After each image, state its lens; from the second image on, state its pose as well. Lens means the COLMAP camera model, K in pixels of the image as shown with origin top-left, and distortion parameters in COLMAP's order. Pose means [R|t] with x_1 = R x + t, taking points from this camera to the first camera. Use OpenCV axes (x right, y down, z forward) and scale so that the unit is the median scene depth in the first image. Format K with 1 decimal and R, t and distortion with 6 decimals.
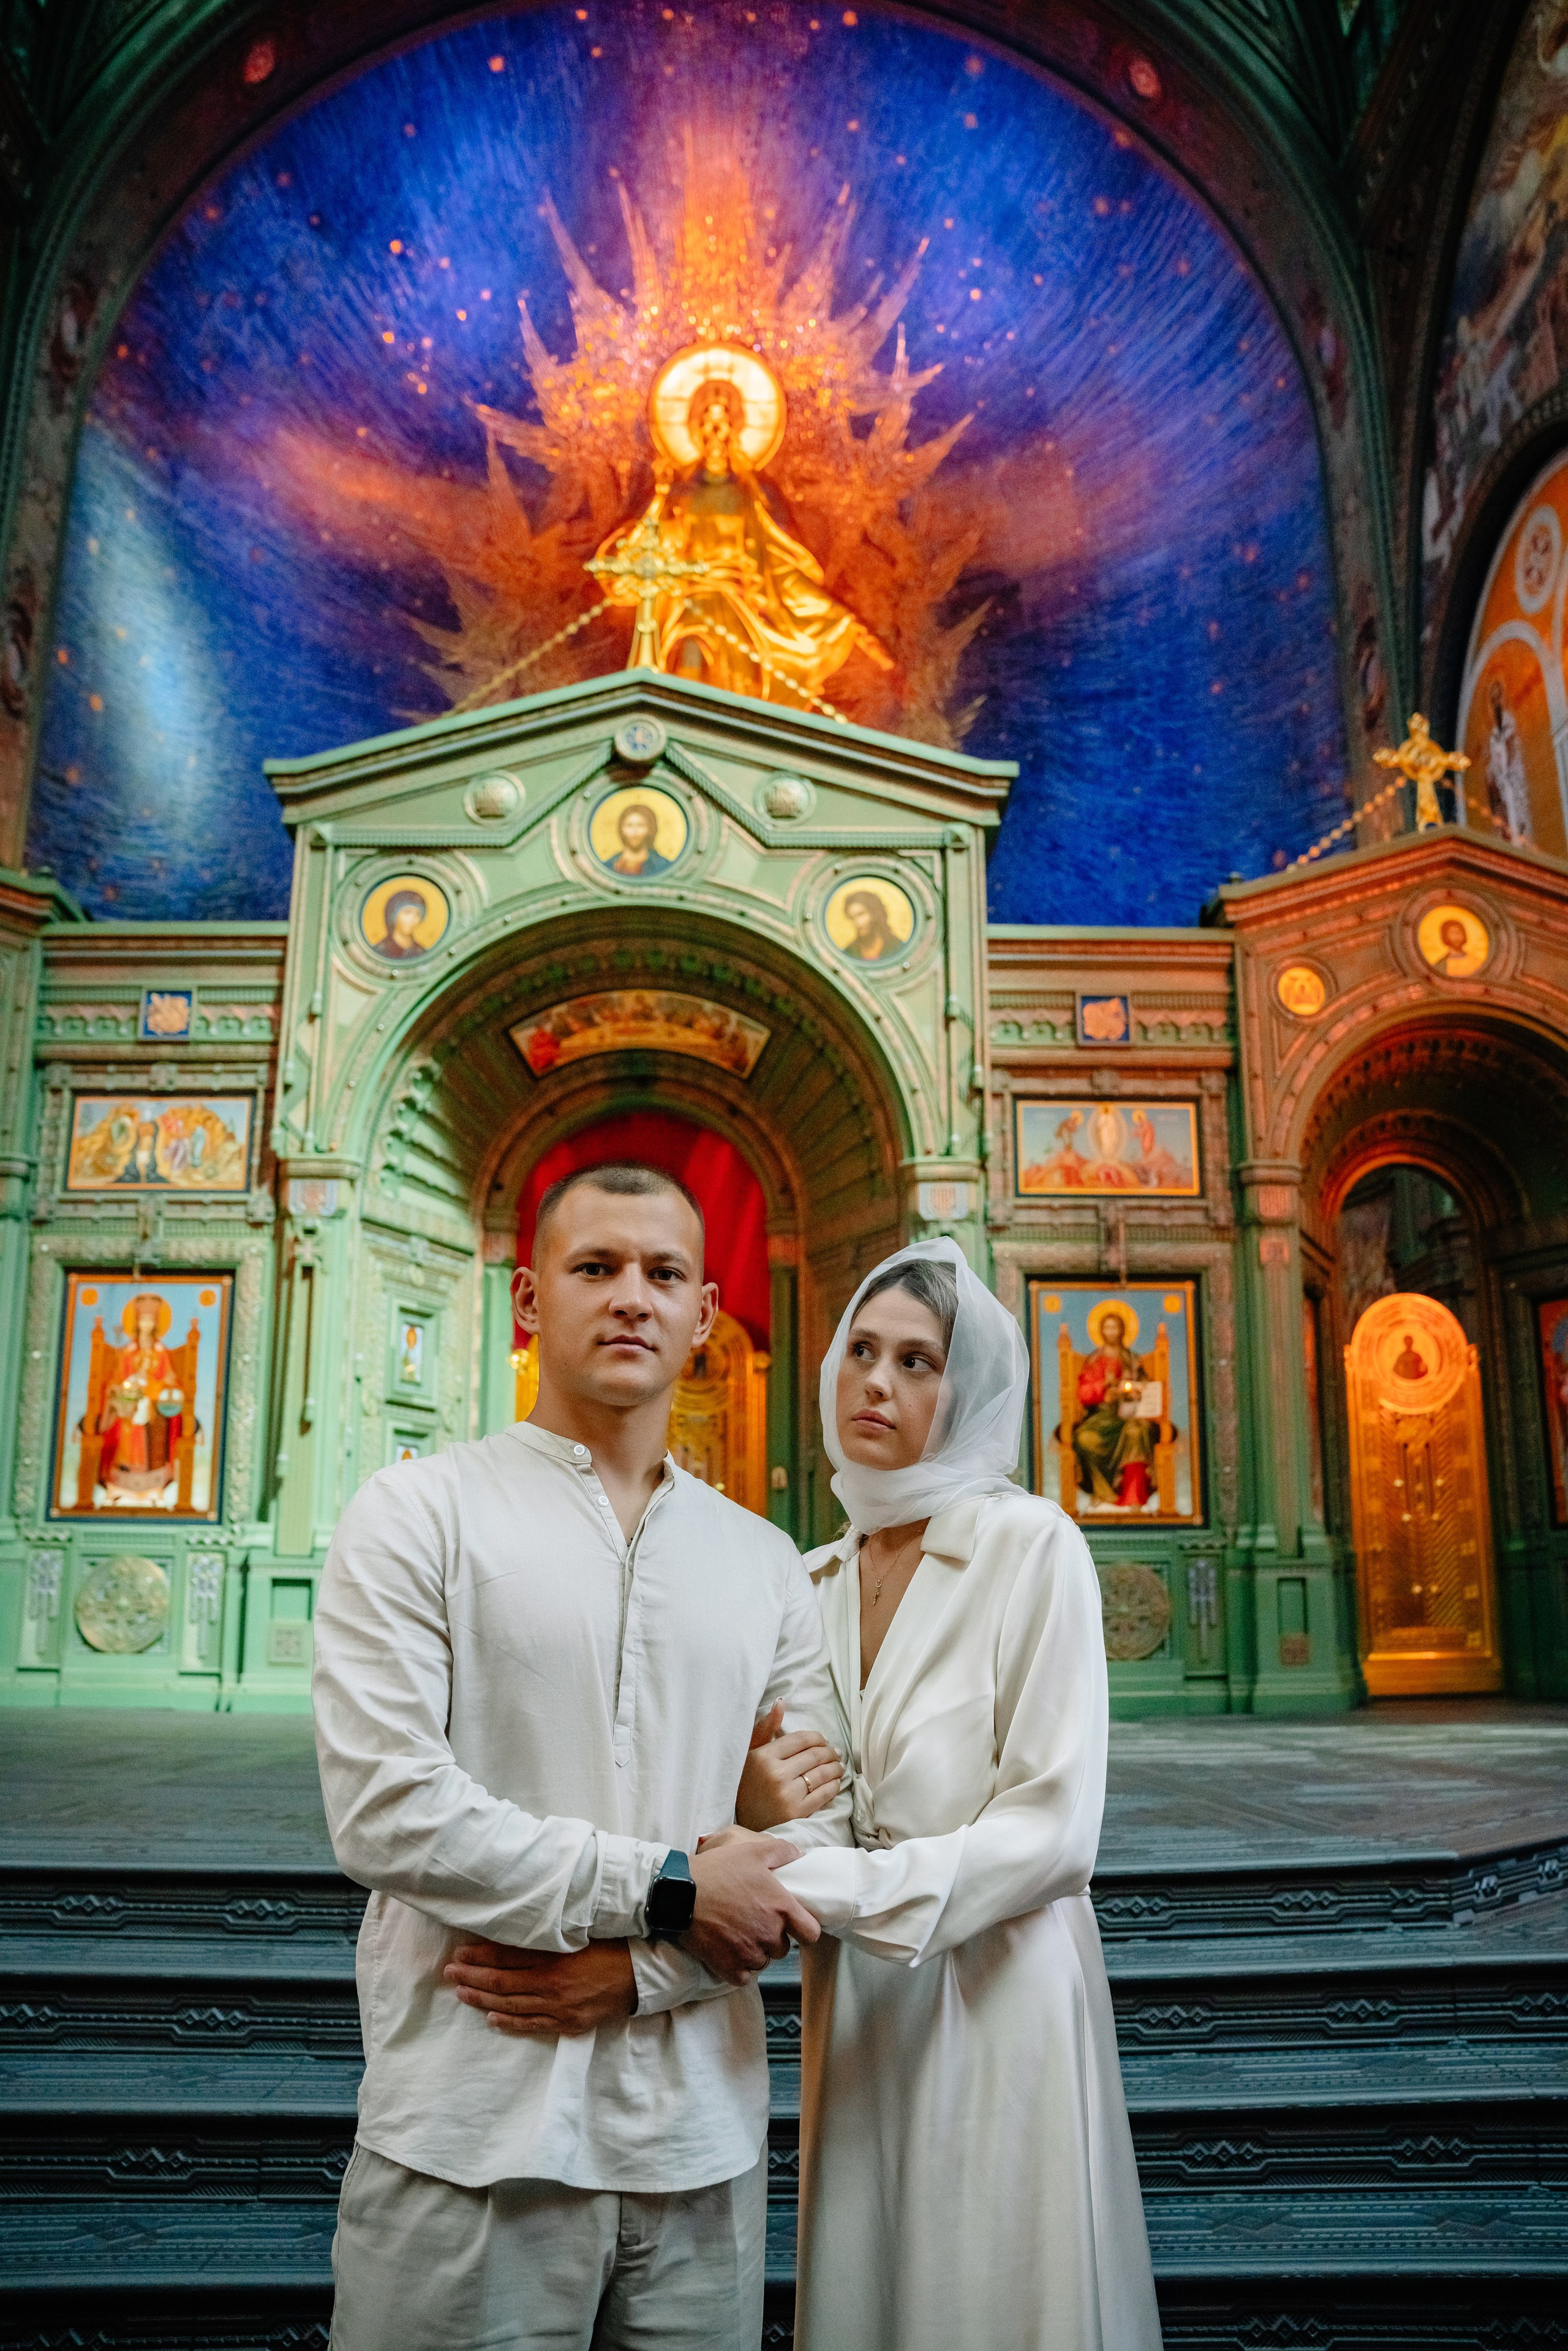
lens RADIAL K [[1849.2, 0, 785.8], [0, 1849.2, 1127.2], [0, 0, 1]] dist [-0.208411, 0.209184]
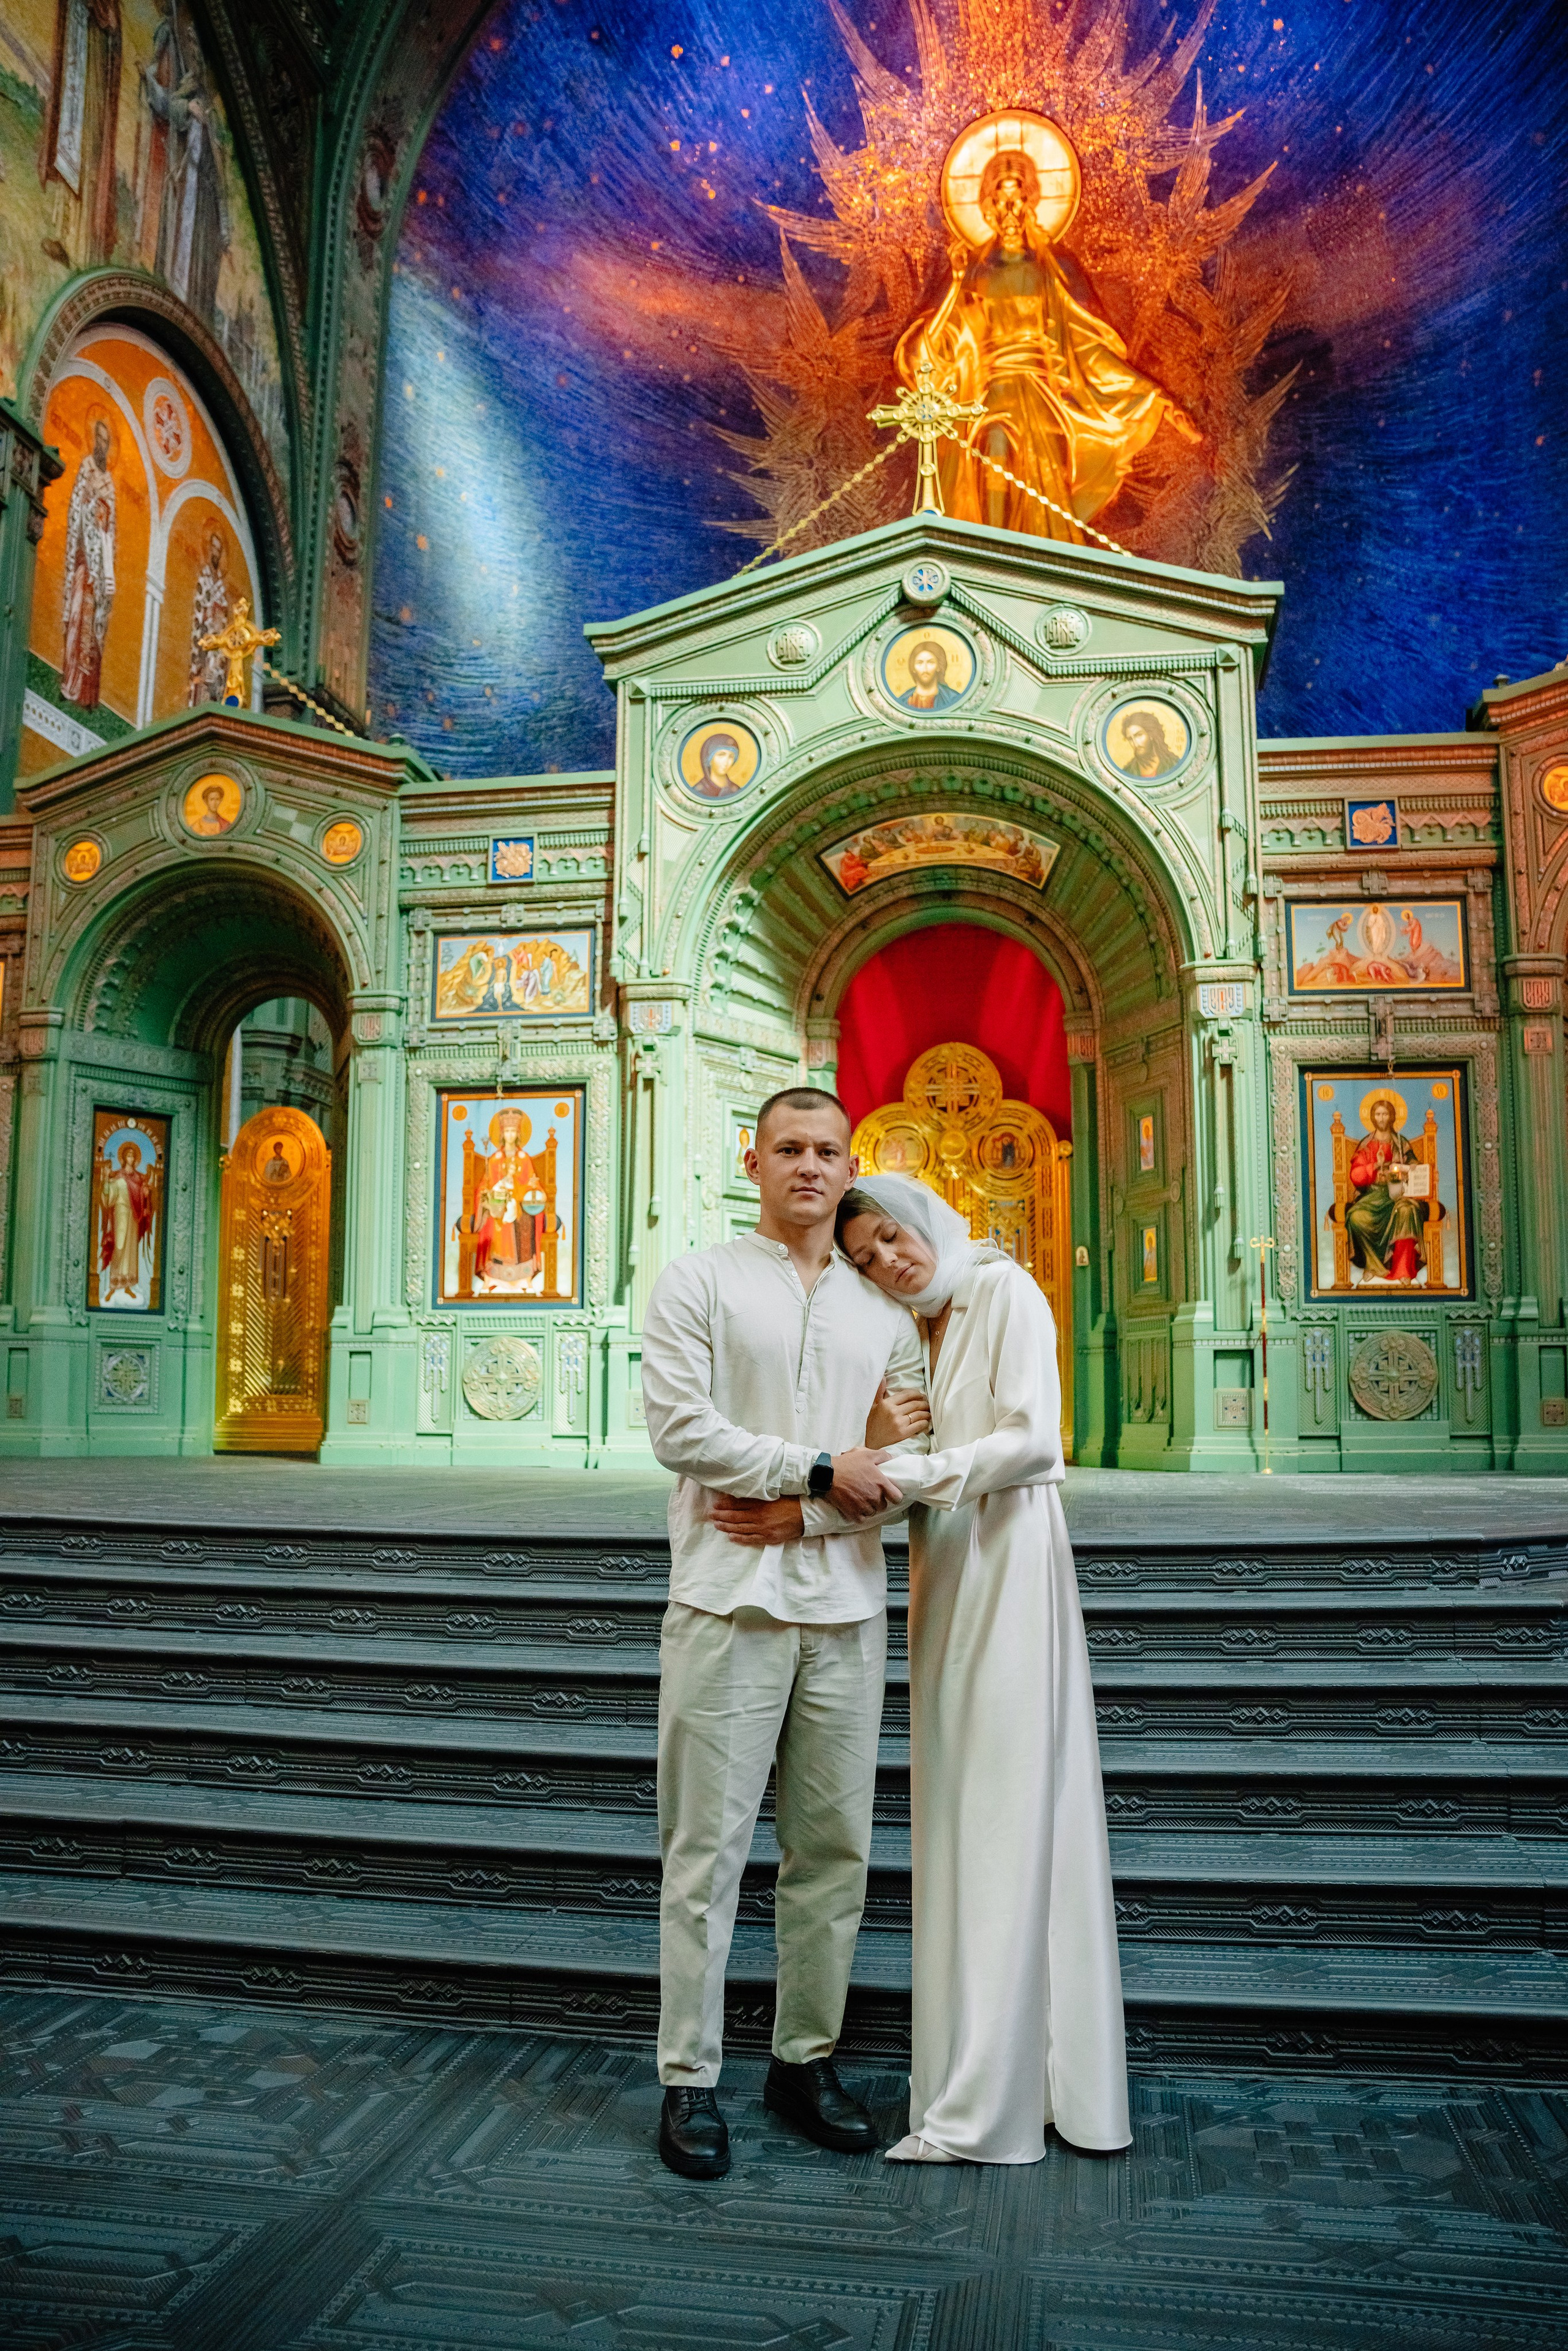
lens RADIAL K [[1849.2, 0, 785.8], [0, 1849.2, 1127.2], [0, 0, 1]] dist [-0.208411, 0.209184]
pose [[0.982579, -0.023738, -0.184321, 0.028979], [0.045344, 0.992456, 0.113904, -0.019114], [0.180226, -0.120278, 0.976244, -0.096674]]
